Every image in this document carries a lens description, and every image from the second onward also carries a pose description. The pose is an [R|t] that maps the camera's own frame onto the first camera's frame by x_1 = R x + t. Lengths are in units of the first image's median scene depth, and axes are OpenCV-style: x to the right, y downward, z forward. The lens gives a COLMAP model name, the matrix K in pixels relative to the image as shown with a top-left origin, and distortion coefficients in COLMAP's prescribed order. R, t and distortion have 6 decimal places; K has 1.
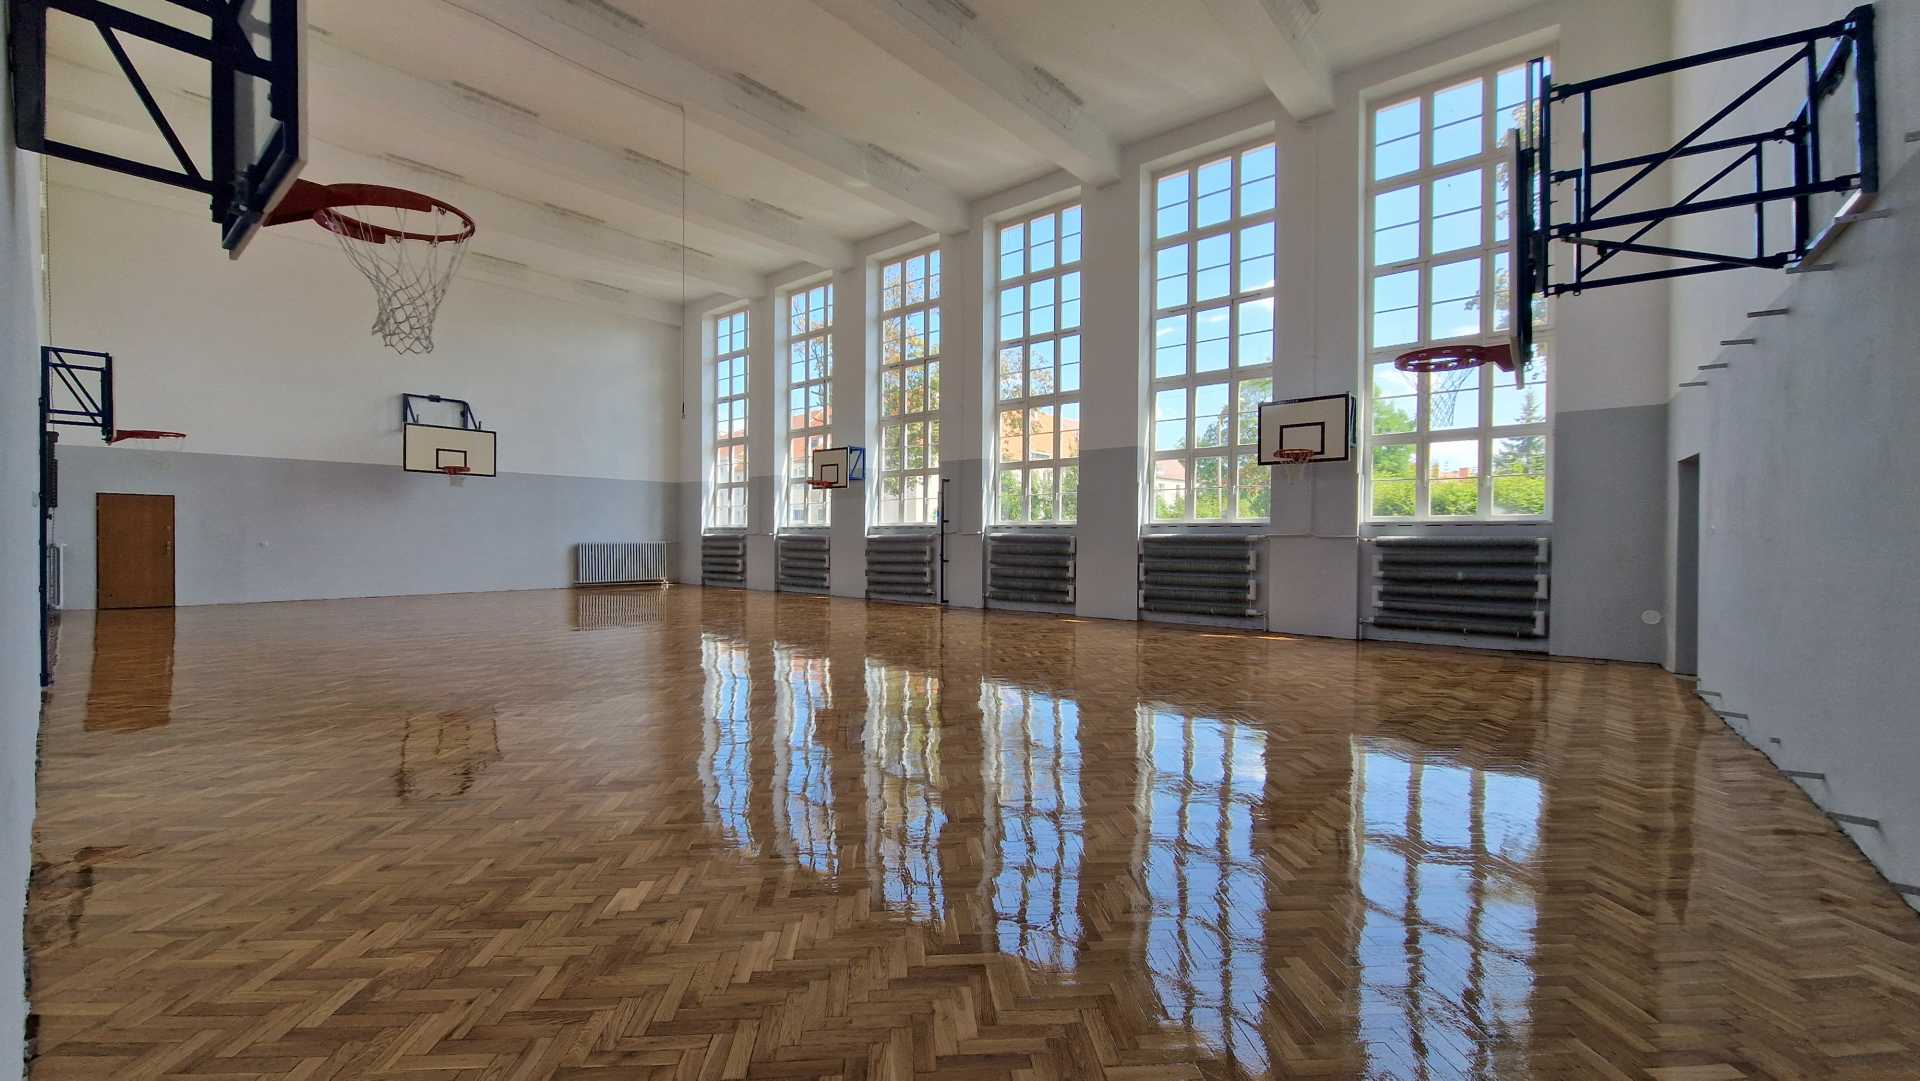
lens RADIAL K [[772.1, 0, 938.2], [0, 772.1, 543.5], [0, 0, 1]] dist [0.005455, -0.003077]
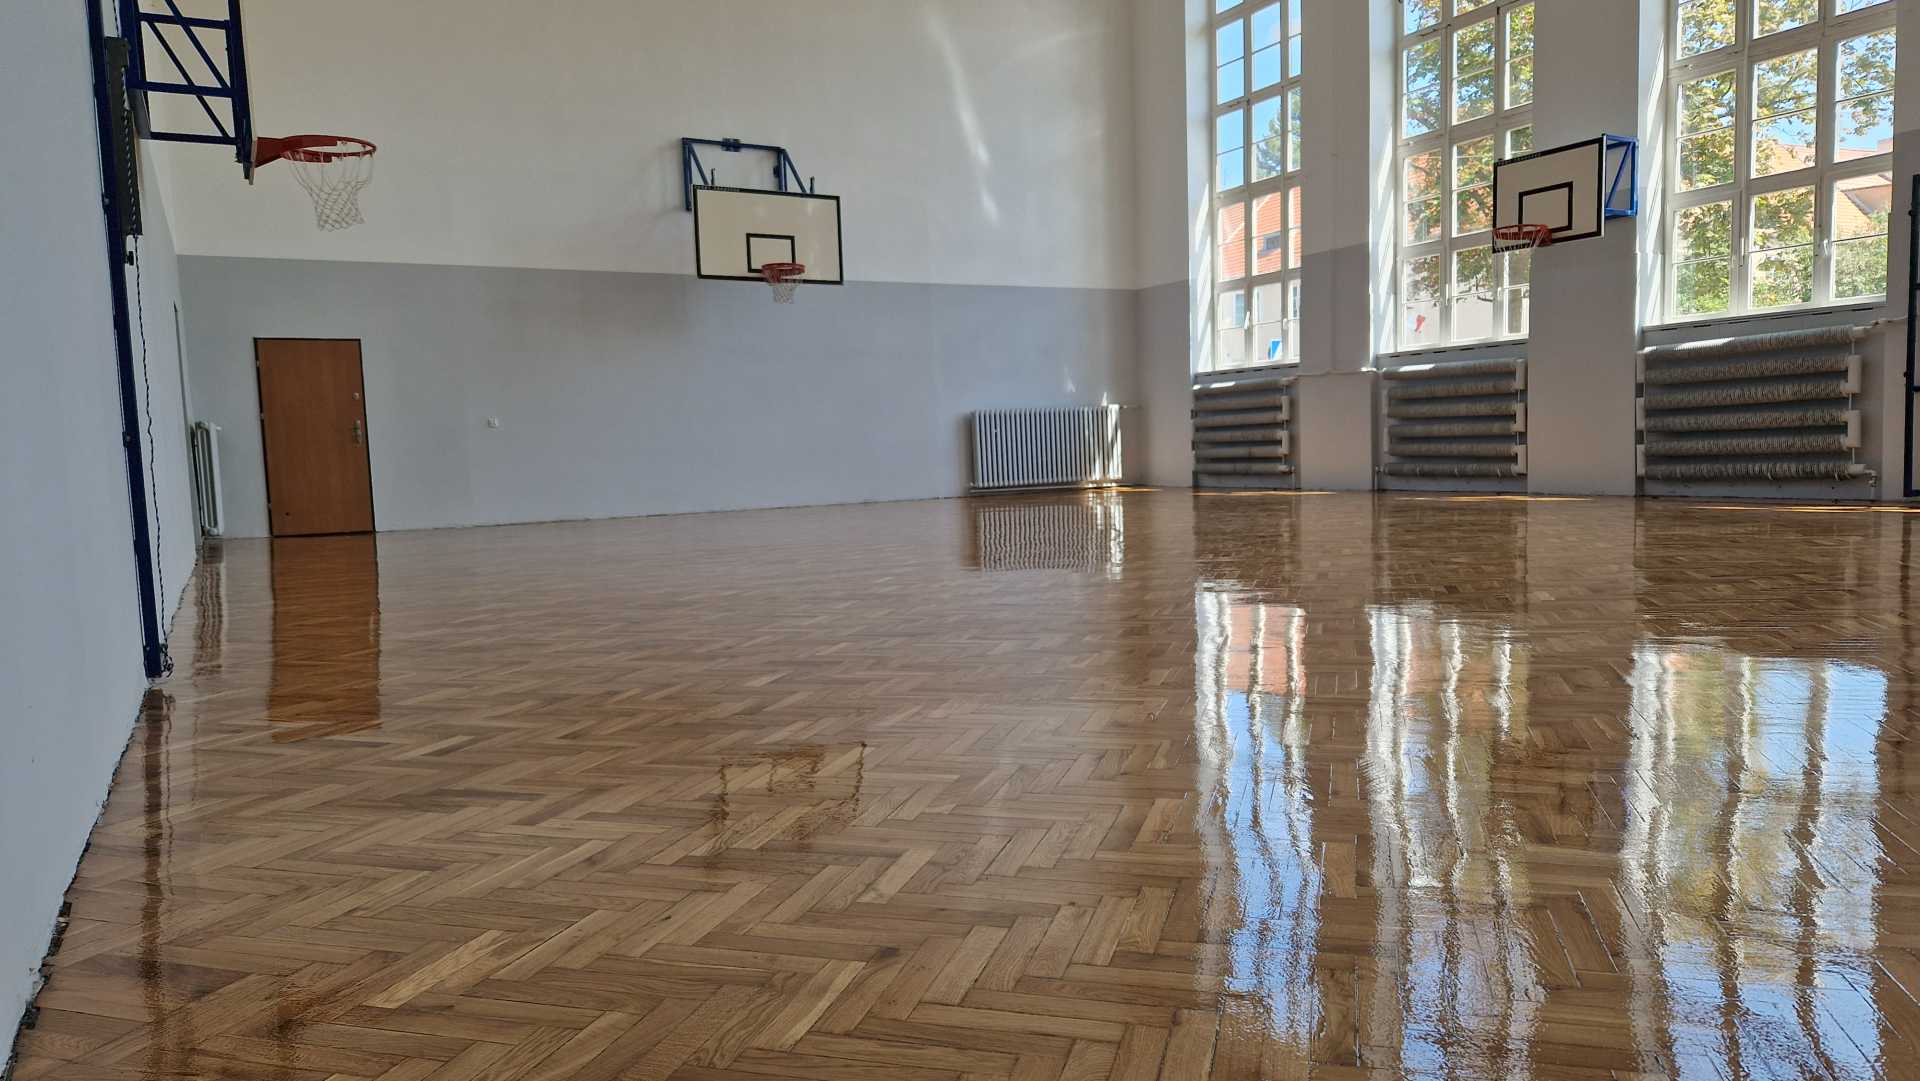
lens RADIAL K [[1282.6, 0, 977.6], [0, 1282.6, 547.0], [0, 0, 1]] dist [0.078101, -0.068198]
pose [[0.943334, -0.011315, -0.331651, -0.318626], [0.037954, 0.996539, 0.073956, 0.050408], [0.329666, -0.082352, 0.940499, 0.308546]]
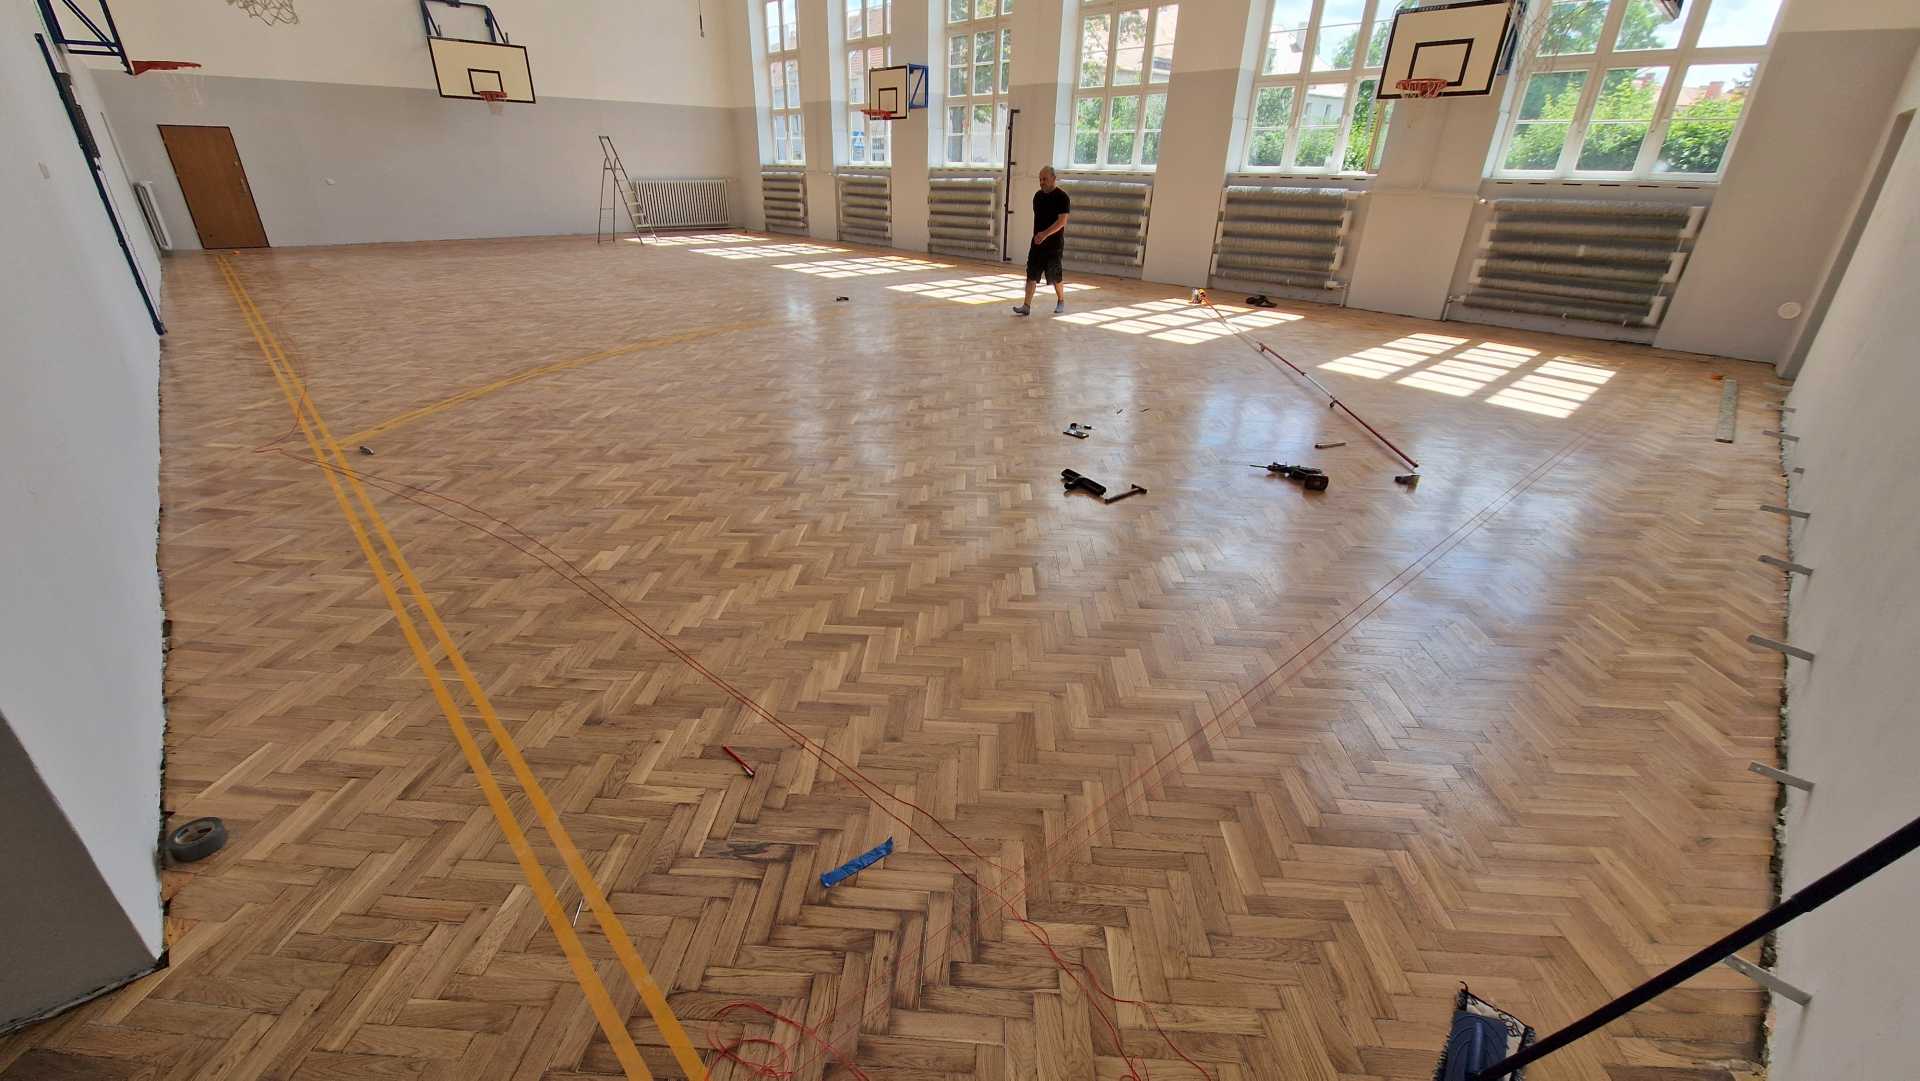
lens RADIAL K [[772.1, 0, 938.2], [0, 772.1, 543.5], [0, 0, 1]] dist [0.005455, -0.003077]
pose [[0.992334, 0.063178, -0.106219, 0.067398], [-0.011318, 0.902308, 0.430944, -0.025129], [0.123069, -0.426438, 0.896105, -0.001798]]
